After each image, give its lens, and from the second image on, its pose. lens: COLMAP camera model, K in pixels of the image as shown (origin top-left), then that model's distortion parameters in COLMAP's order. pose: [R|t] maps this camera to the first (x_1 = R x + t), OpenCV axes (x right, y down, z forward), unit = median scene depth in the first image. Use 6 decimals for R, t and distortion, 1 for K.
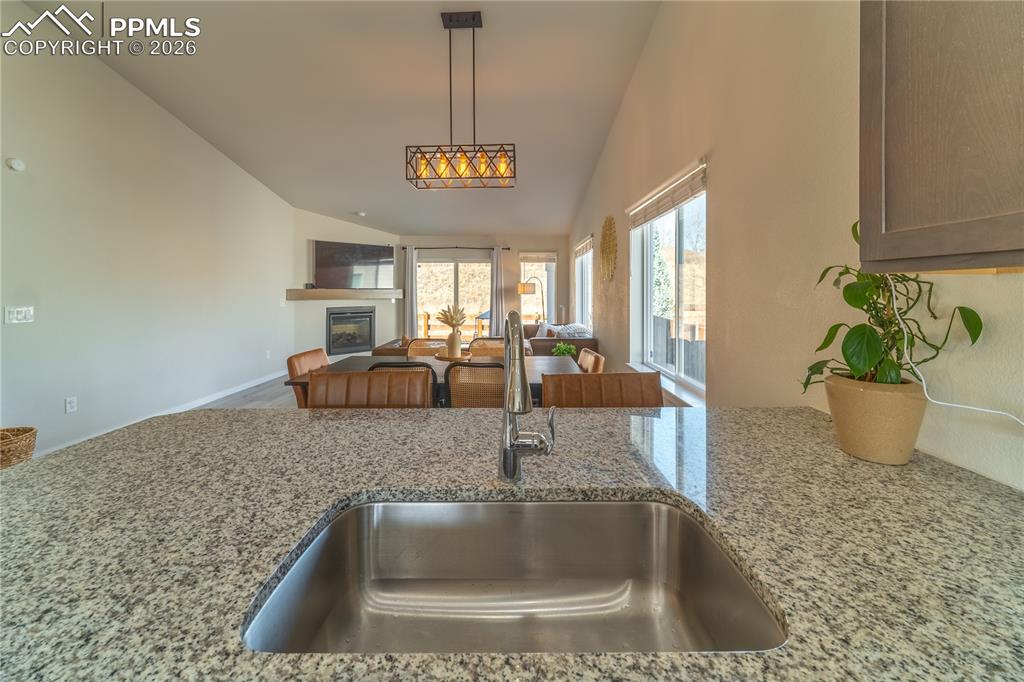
lens RADIAL K [[398.7, 0, 515.9], [0, 398.7, 282.3], [0, 0, 1]] dist [-0.001858, -0.000274]
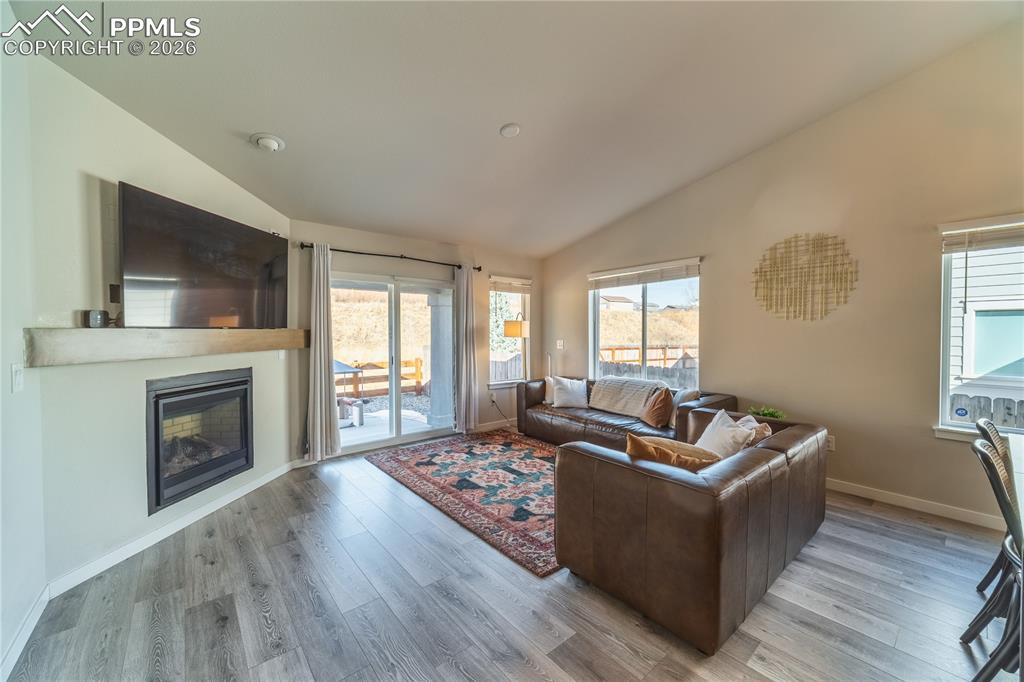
lens RADIAL K [[398.7, 0, 516.6], [0, 398.7, 341.5], [0, 0, 1]] dist [-0.001858, -0.000274]
pose [[0.766854, -0.017222, 0.641591, -0.422233], [-0.012793, 0.999031, 0.042108, 0.008010], [-0.641694, -0.040499, 0.765890, 0.478856]]
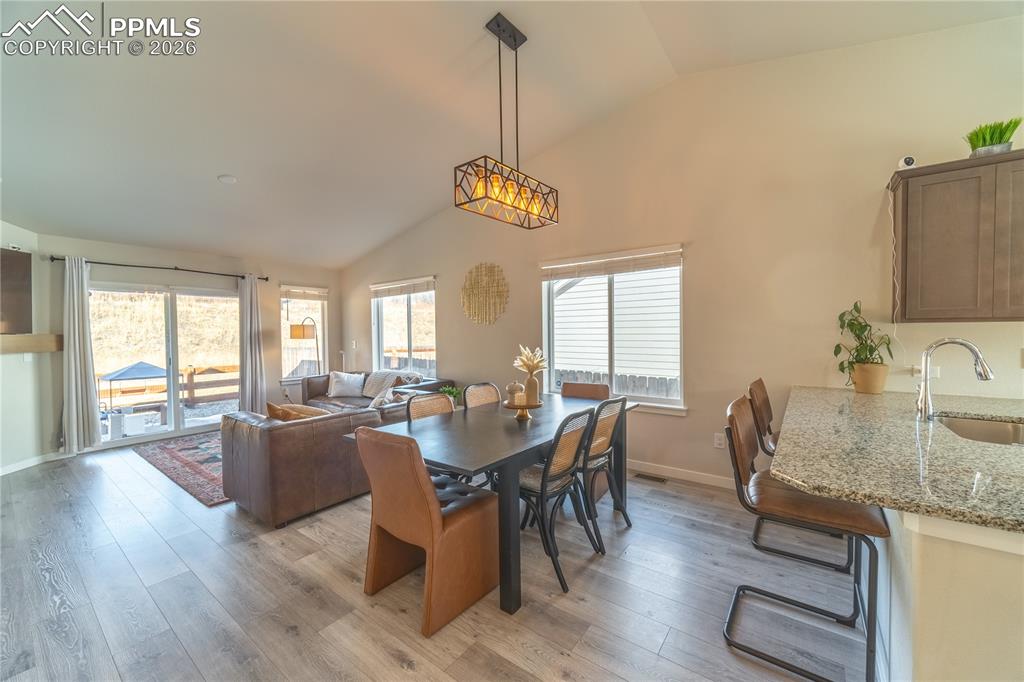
lens RADIAL K [[398.7, 0, 516.1], [0, 398.7, 339.5], [0, 0, 1]] dist [-0.001858, -0.000274]
pose [[0.602023, -0.022597, 0.798159, -0.358805], [-0.006203, 0.999437, 0.032974, 0.001929], [-0.798455, -0.024802, 0.601544, 0.179690]]
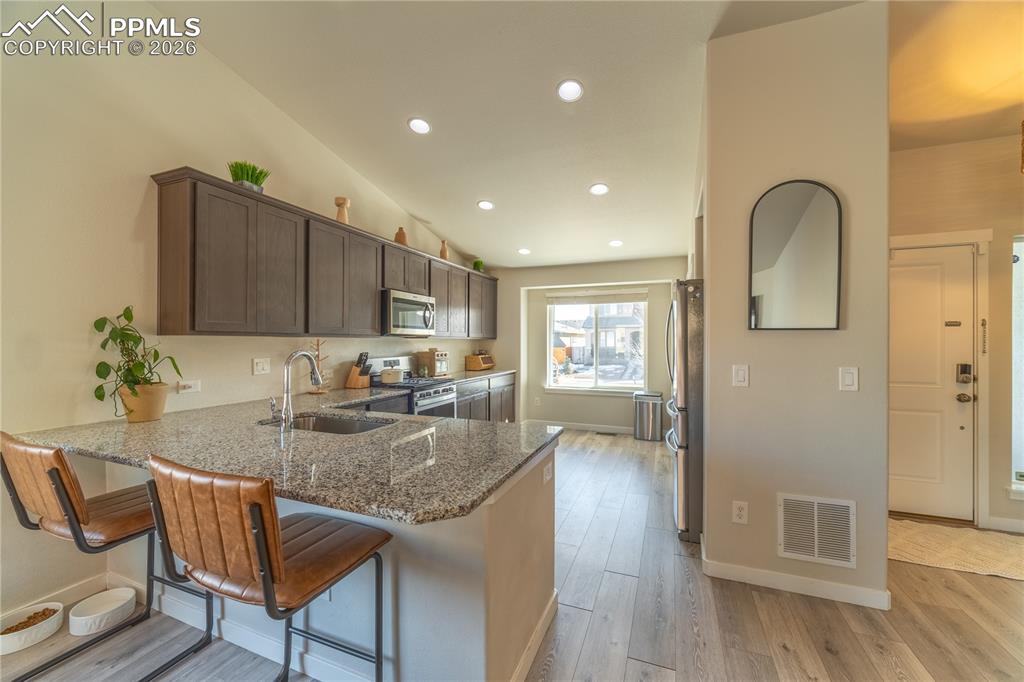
lens RADIAL K [[398.7, 0, 513.4], [0, 398.7, 338.1], [0, 0, 1]] dist [-0.001858, -0.000274]
pose [[-0.927880, -0.001926, 0.372873, -0.237849], [-0.011789, 0.999638, -0.024174, 0.003840], [-0.372692, -0.026827, -0.927567, 0.313749]]
